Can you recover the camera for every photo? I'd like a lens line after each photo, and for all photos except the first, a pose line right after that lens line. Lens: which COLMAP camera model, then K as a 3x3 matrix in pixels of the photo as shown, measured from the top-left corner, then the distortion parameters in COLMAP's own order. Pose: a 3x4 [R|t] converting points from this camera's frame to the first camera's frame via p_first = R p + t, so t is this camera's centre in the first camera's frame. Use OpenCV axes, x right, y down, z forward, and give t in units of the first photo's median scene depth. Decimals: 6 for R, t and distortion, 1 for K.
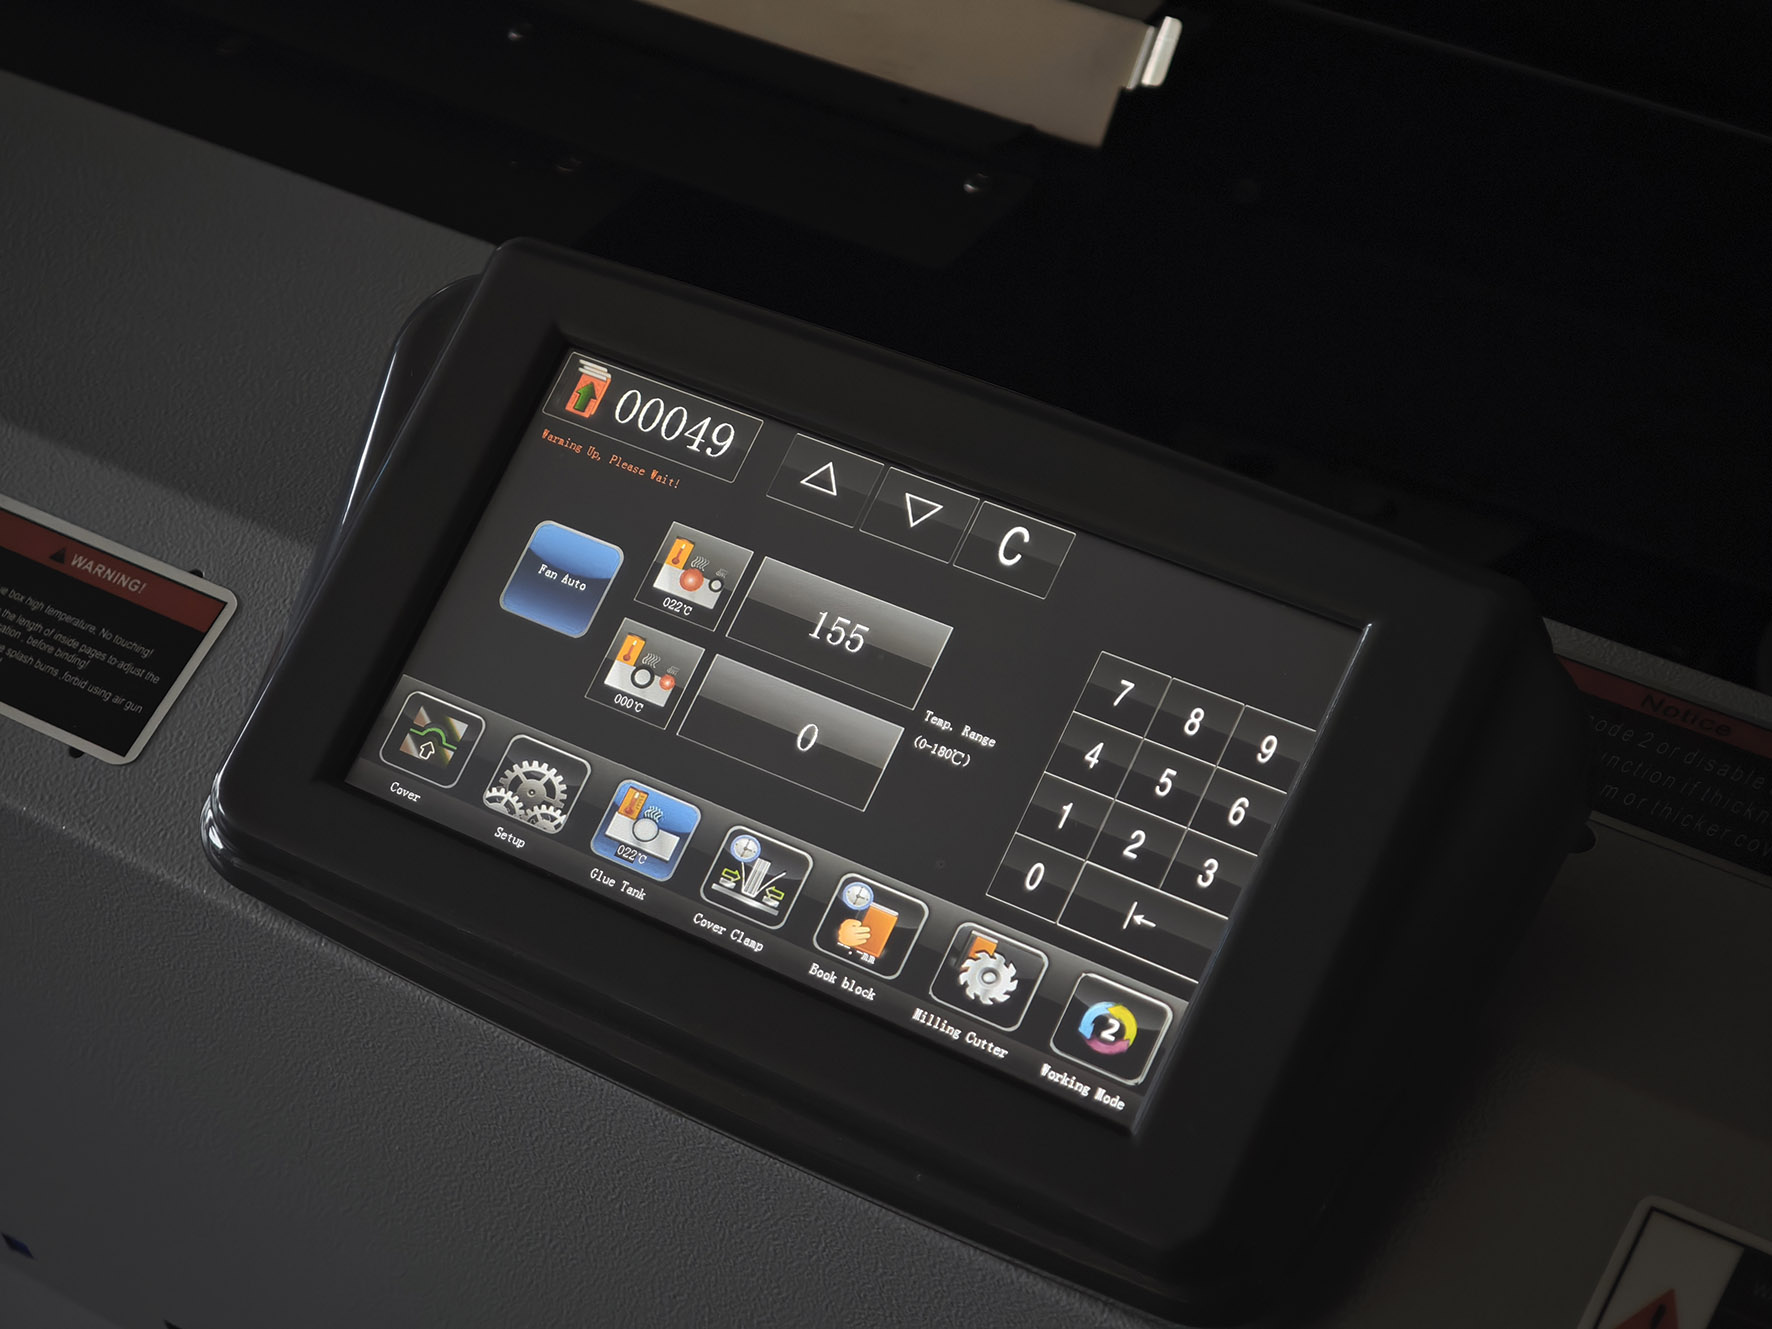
lens RADIAL K [[3617.4, 0, 887.2], [0, 3617.4, 660.9], [0, 0, 1]] dist [-0.044853, 0.000000]
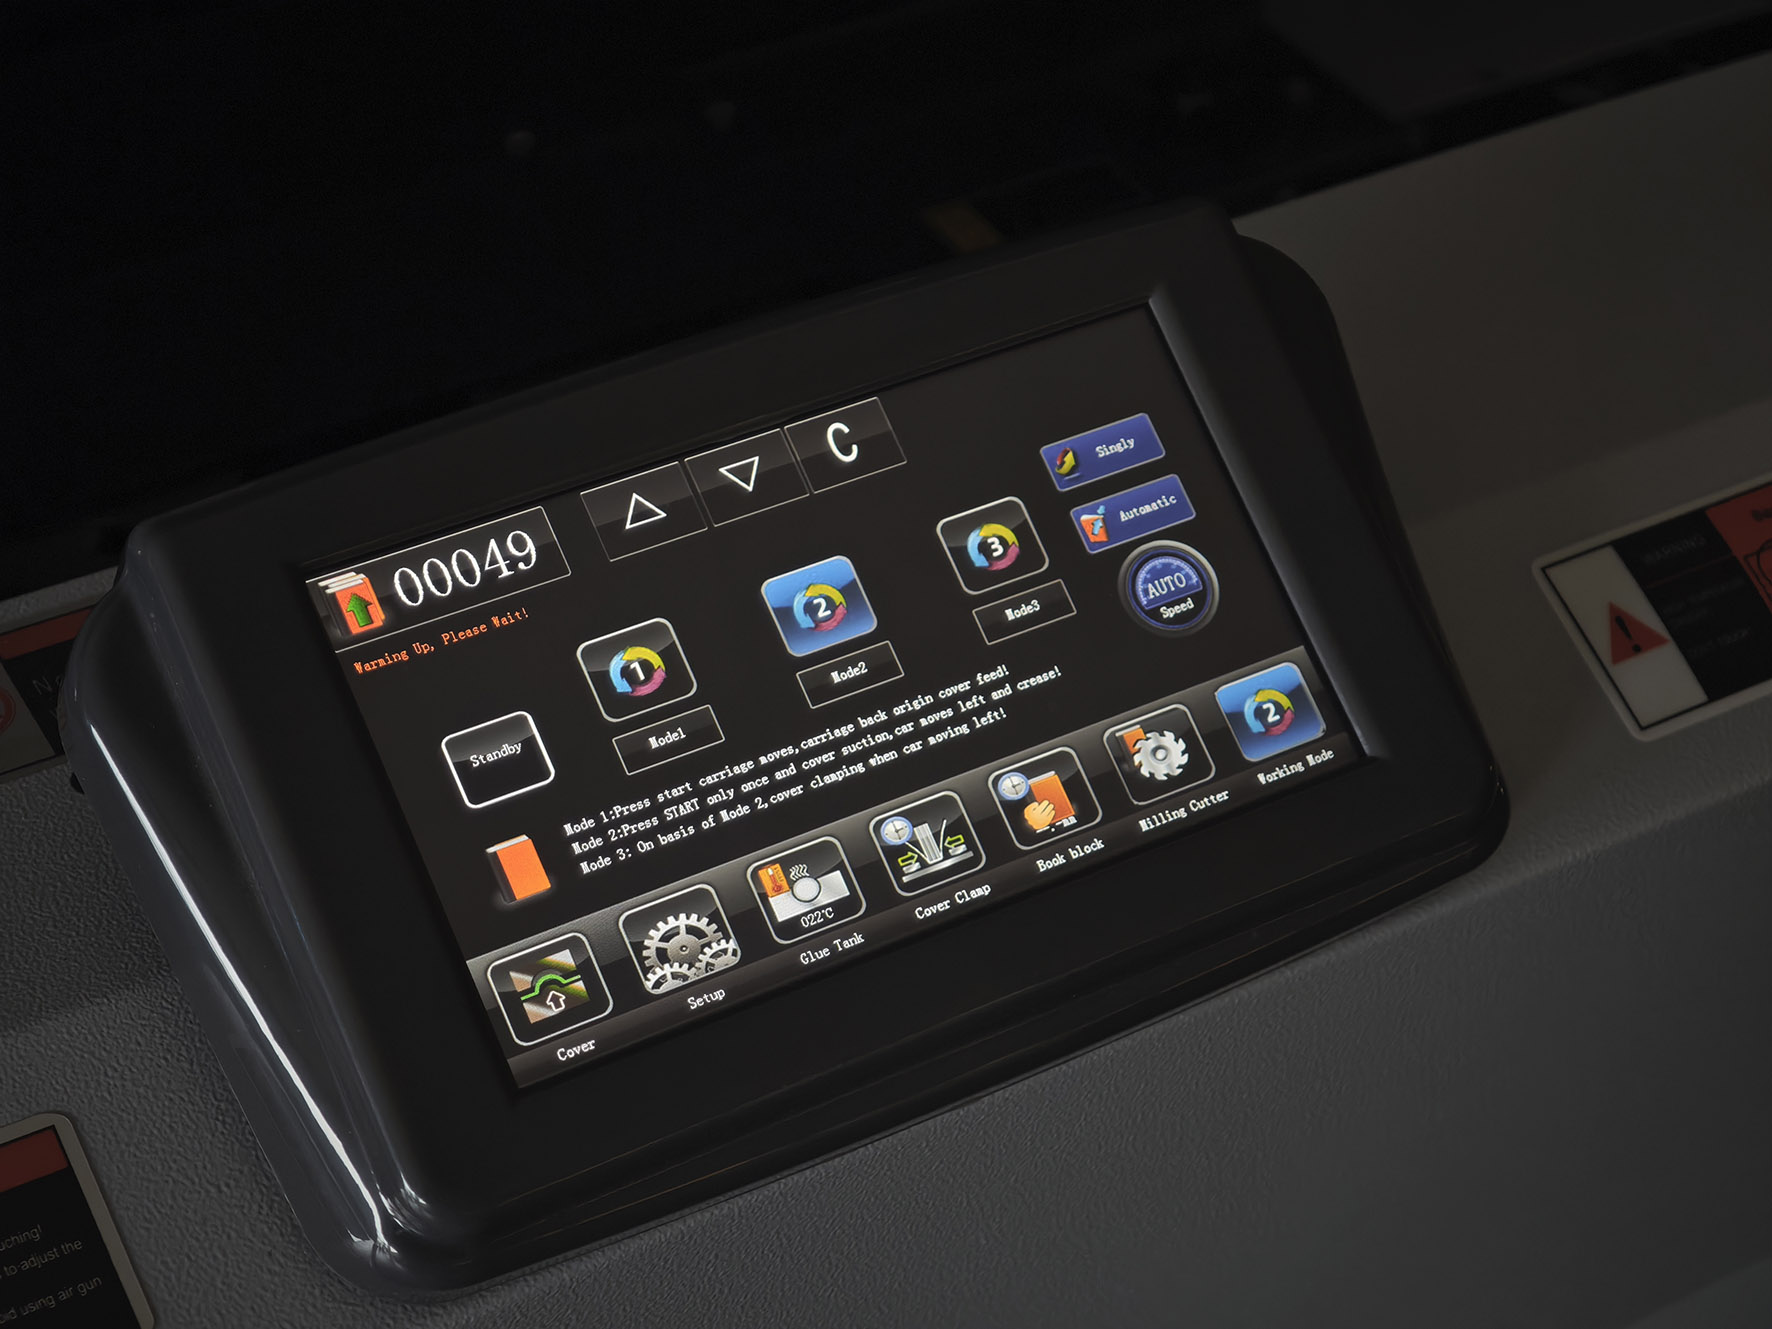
lens RADIAL K [[3617.4, 0, 887.3], [0, 3617.4, 668.5], [0, 0, 1]] dist [-0.044853, 0.000000]
pose [[0.454870, -0.550686, 0.699884, -0.683190], [0.538315, 0.796087, 0.276519, -0.248062], [-0.709444, 0.250978, 0.658559, 0.344106]]
